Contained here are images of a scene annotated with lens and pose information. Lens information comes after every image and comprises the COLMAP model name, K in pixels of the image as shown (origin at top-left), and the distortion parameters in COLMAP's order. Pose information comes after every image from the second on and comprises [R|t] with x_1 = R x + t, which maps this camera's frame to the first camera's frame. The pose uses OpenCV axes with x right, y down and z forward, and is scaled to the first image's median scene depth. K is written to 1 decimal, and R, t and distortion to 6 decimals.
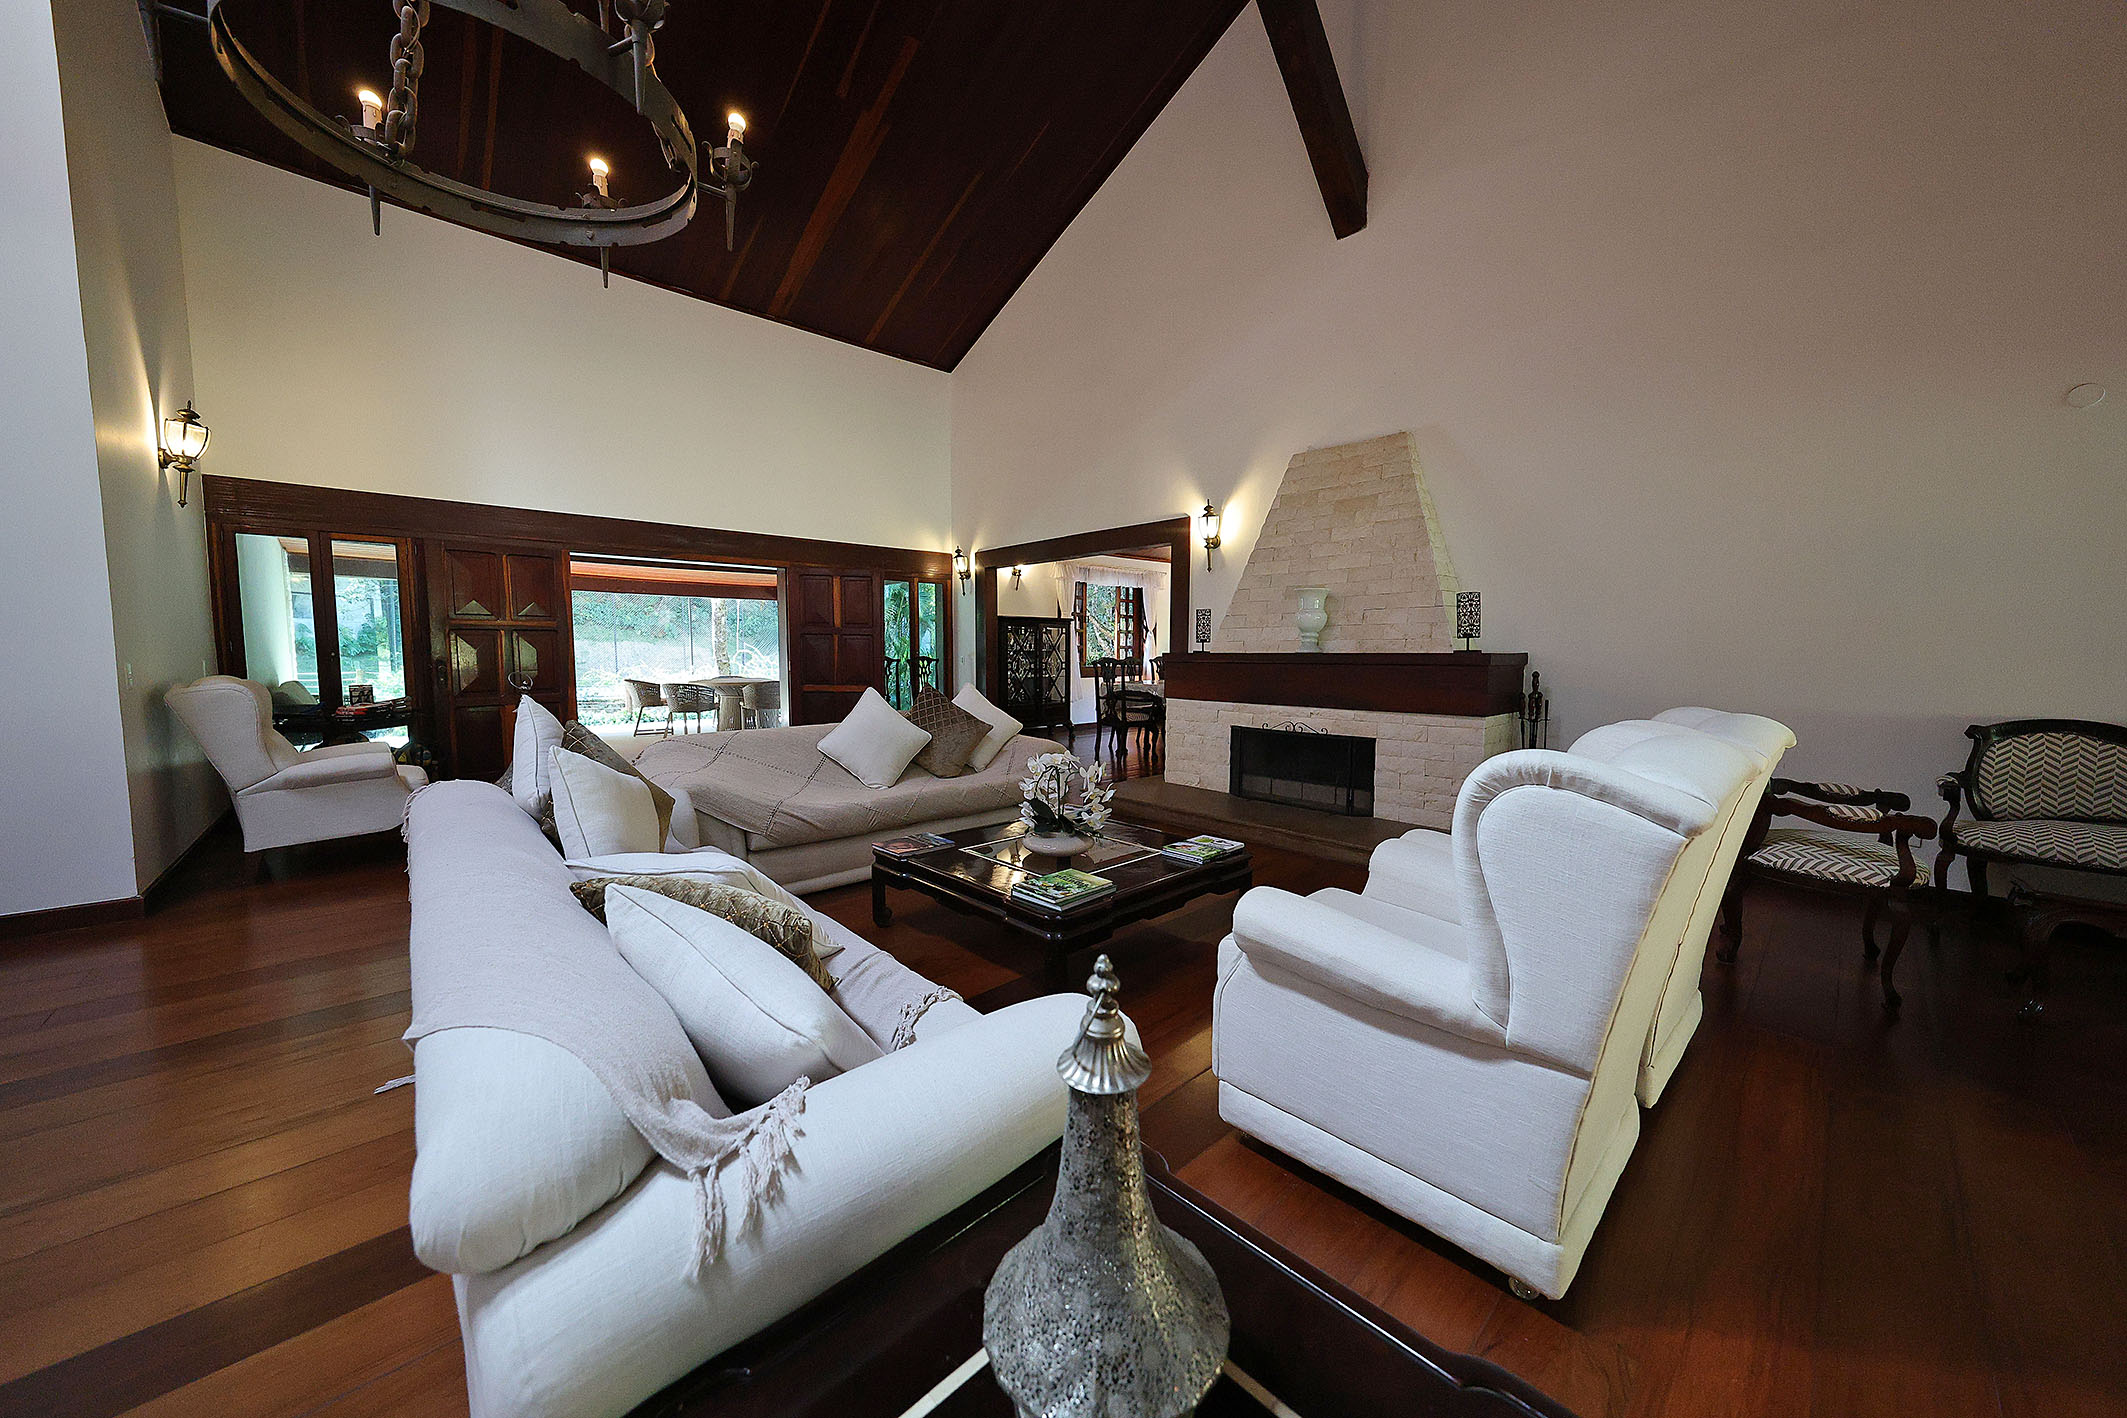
lens RADIAL K [[737.9, 0, 1058.7], [0, 737.9, 711.1], [0, 0, 1]] dist [0.006594, -0.000149]
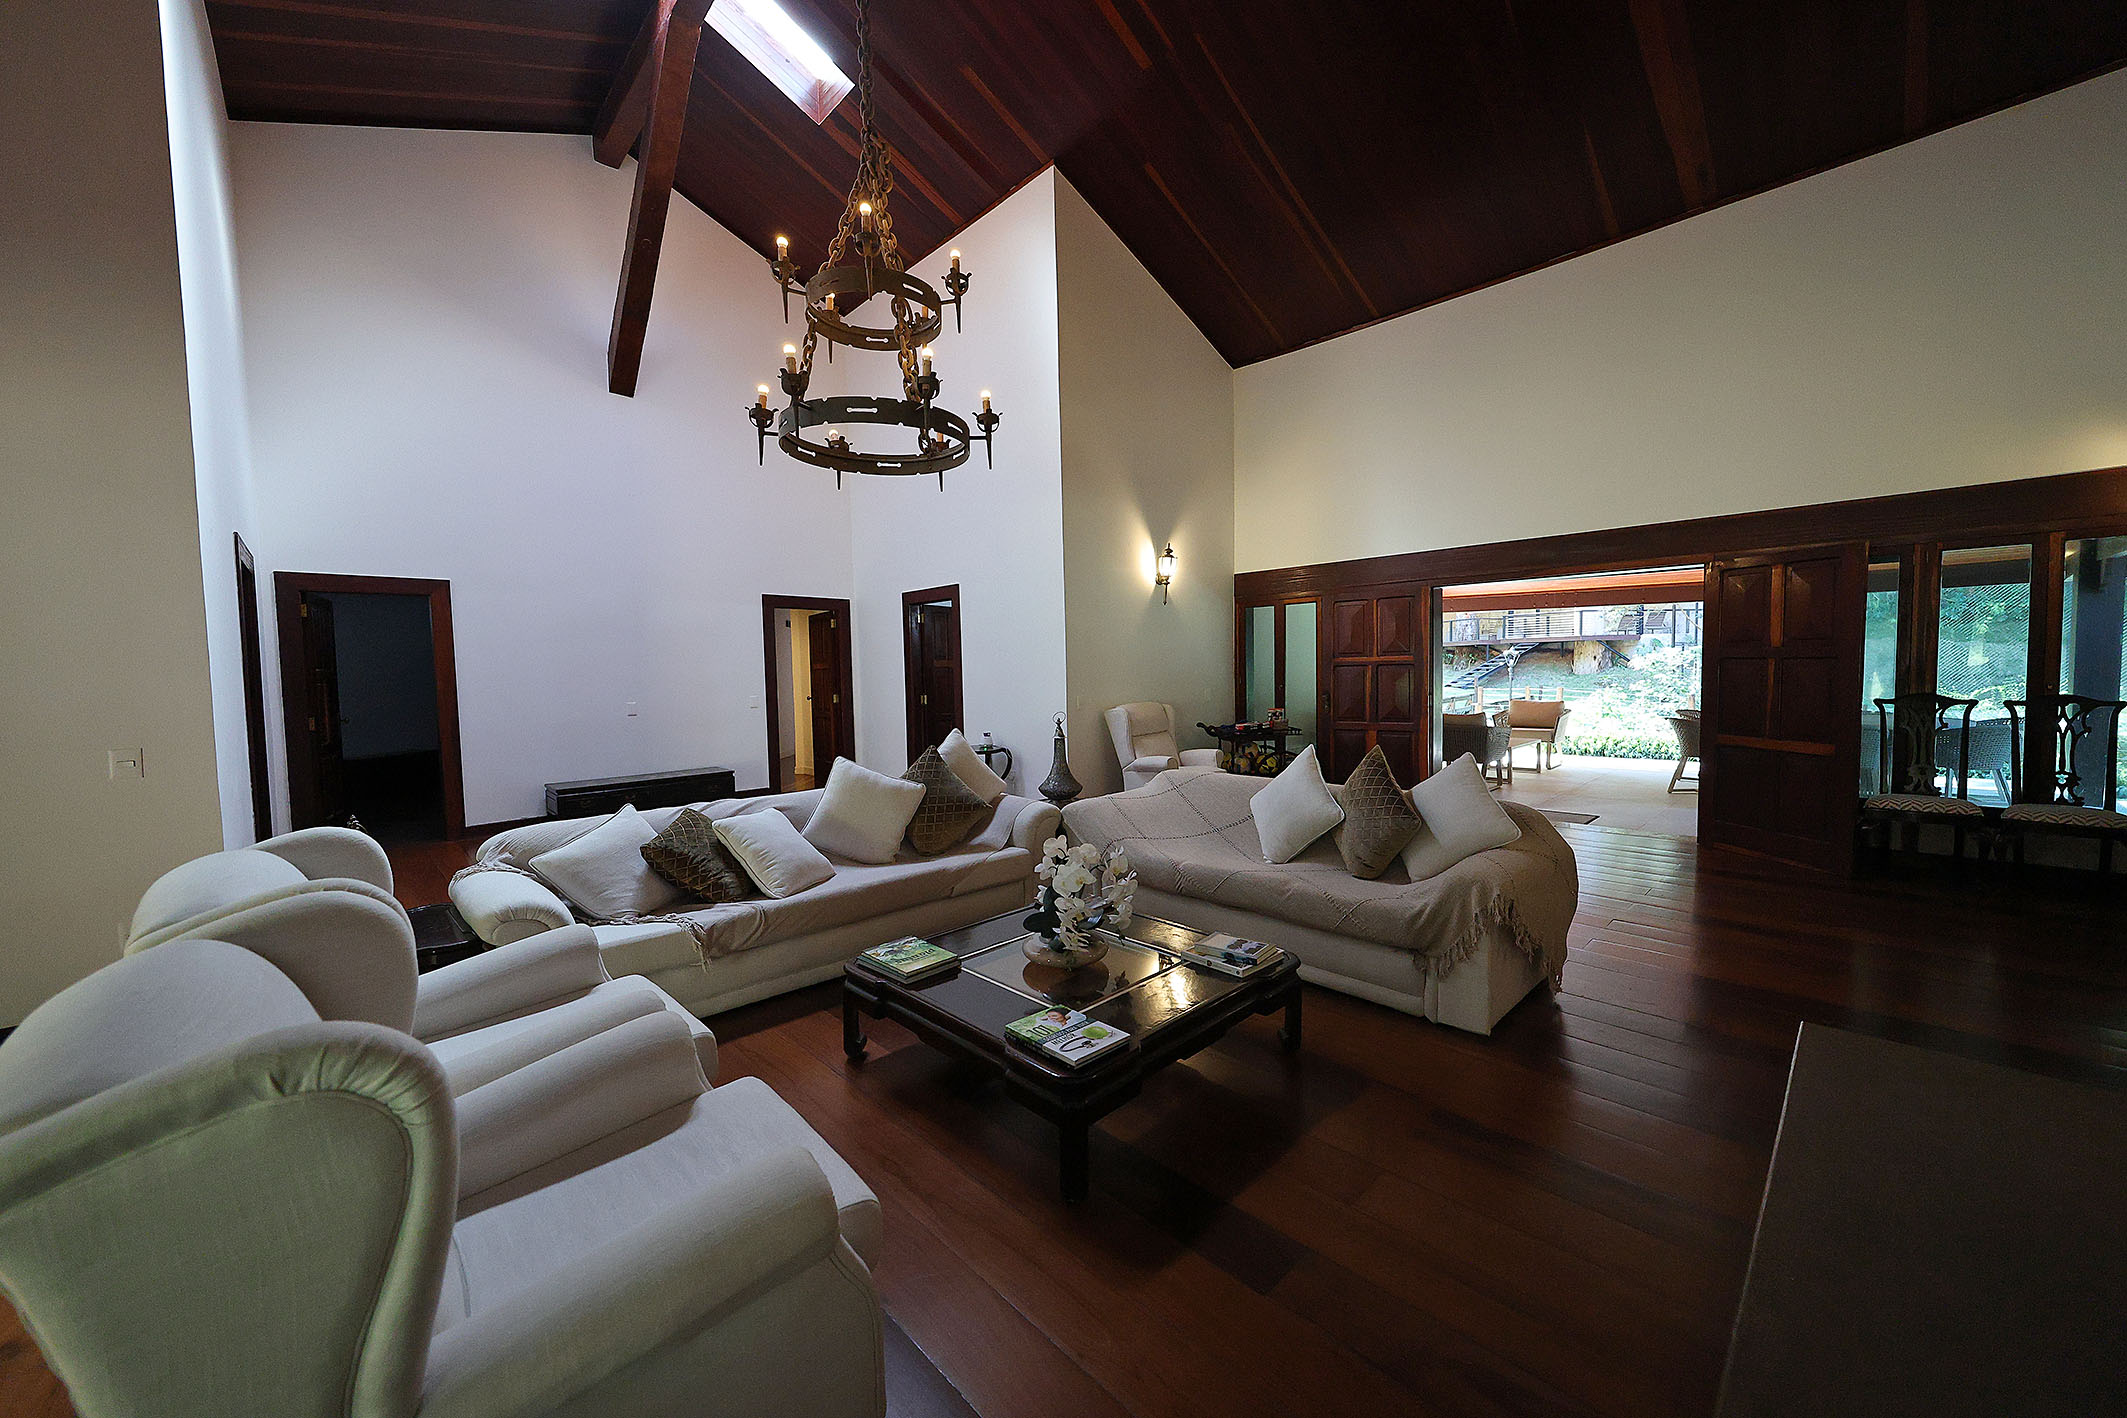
lens RADIAL K [[781.4, 0, 1059.5], [0, 781.4, 709.3], [0, 0, 1]] dist [0.007040, -0.000934]
pose [[0.013322, 0.053595, -0.998474, 0.397081], [-0.064358, 0.996538, 0.052632, -0.063467], [0.997838, 0.063558, 0.016725, 0.435792]]
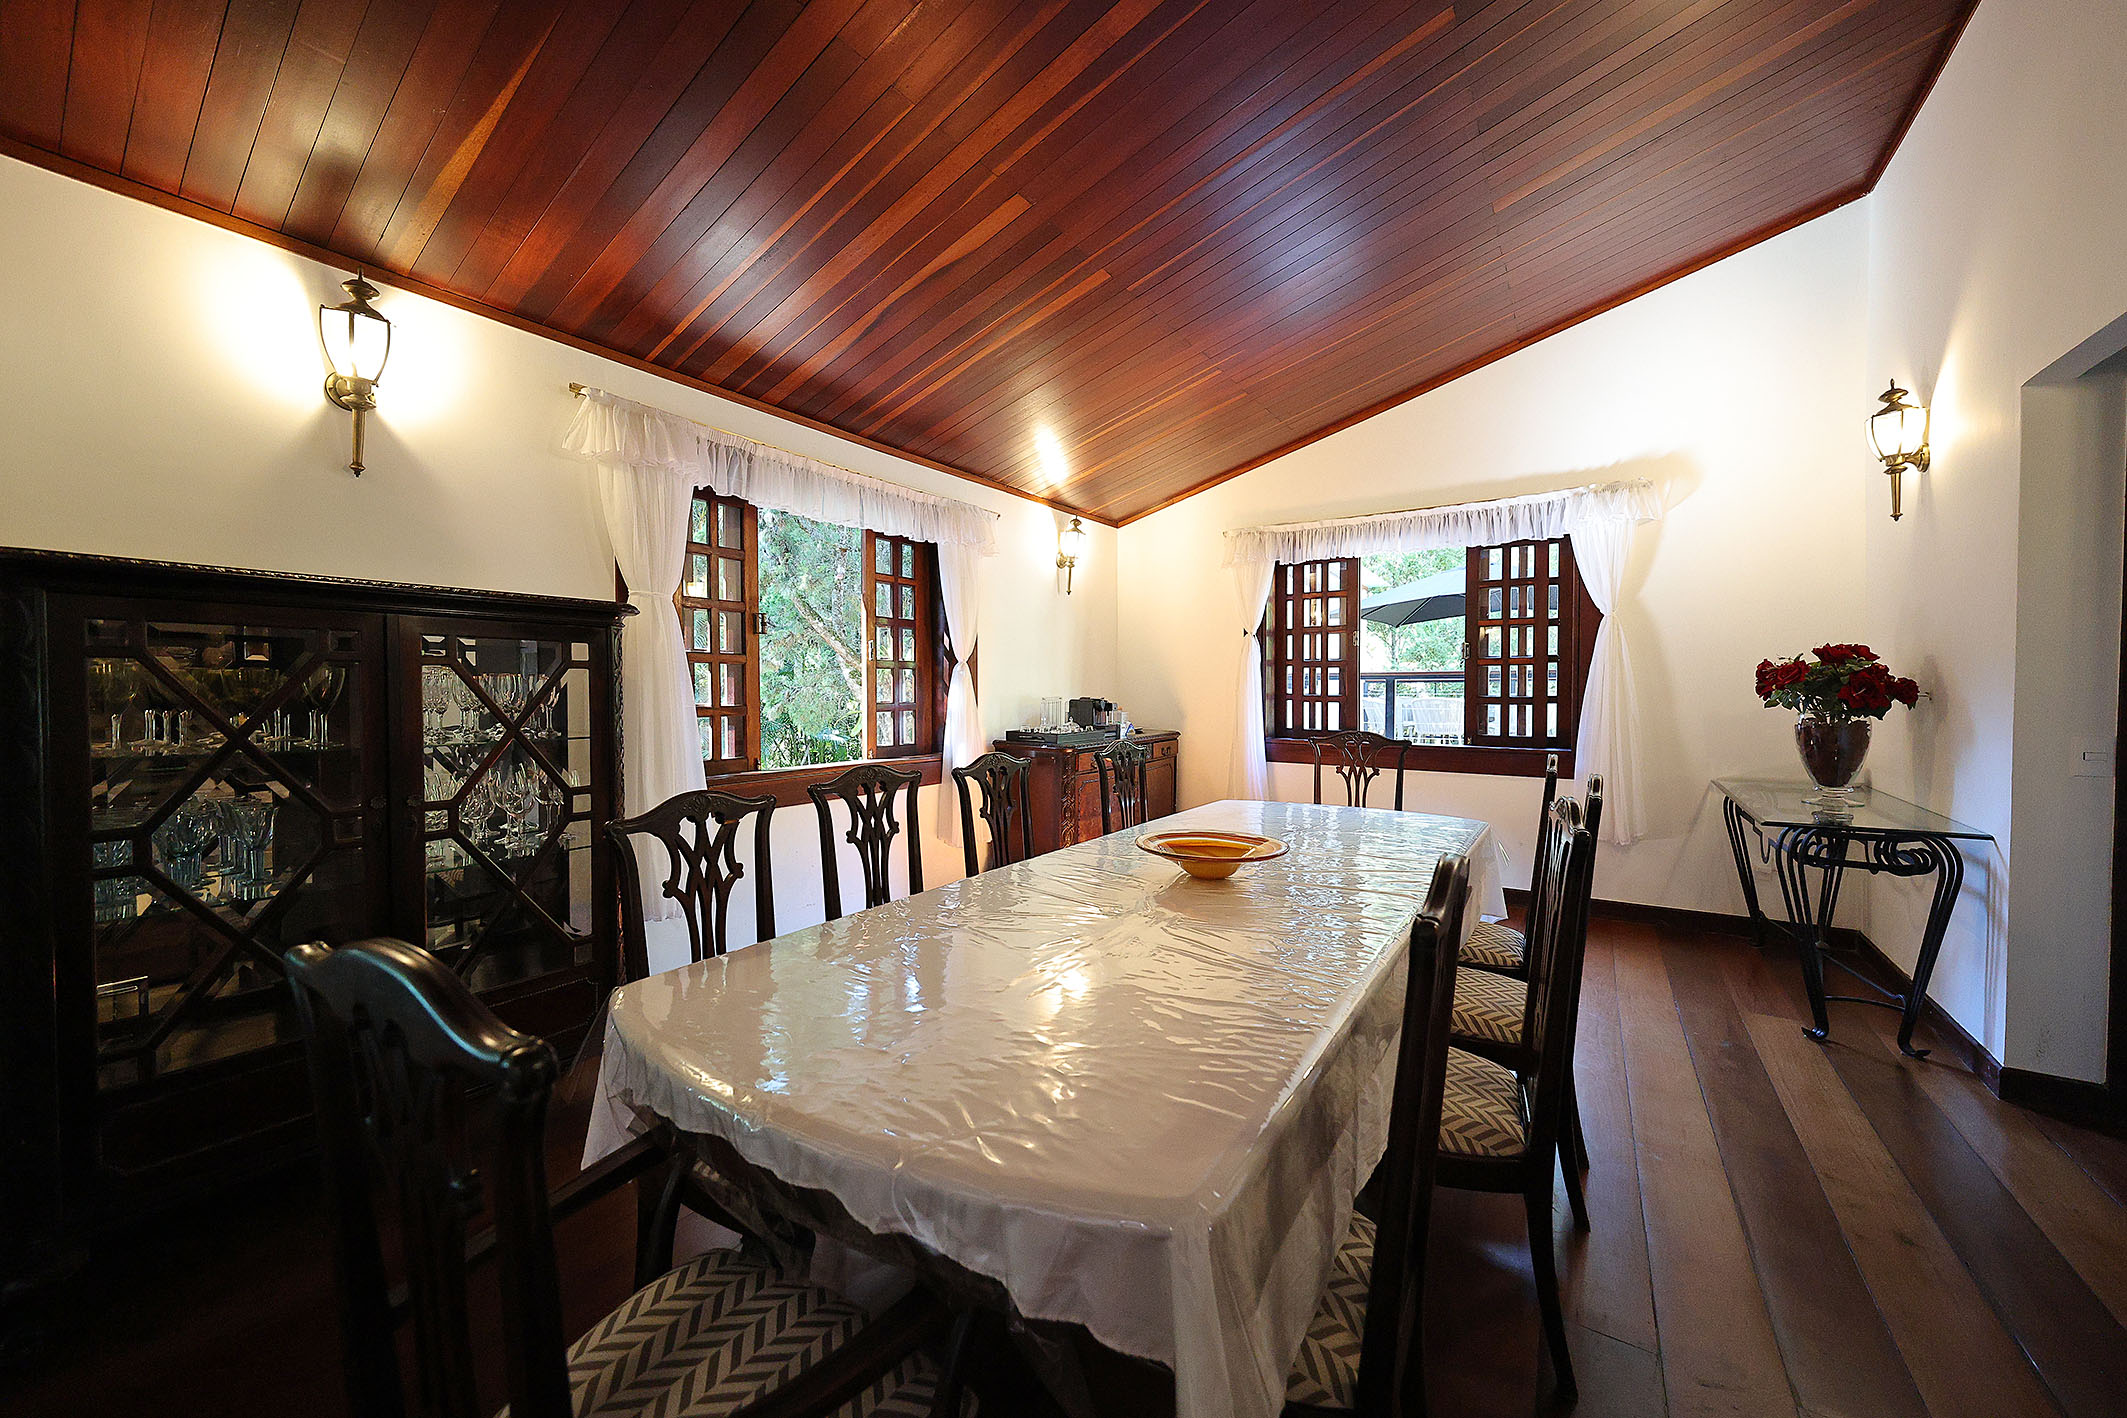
lens RADIAL K [[781.4, 0, 1064.9], [0, 781.4, 712.2], [0, 0, 1]] dist [0.007040, -0.000934]
pose [[0.970664, -0.000626, 0.240440, 0.132298], [0.012265, 0.998824, -0.046912, -0.107448], [-0.240128, 0.048485, 0.969530, 1.006508]]
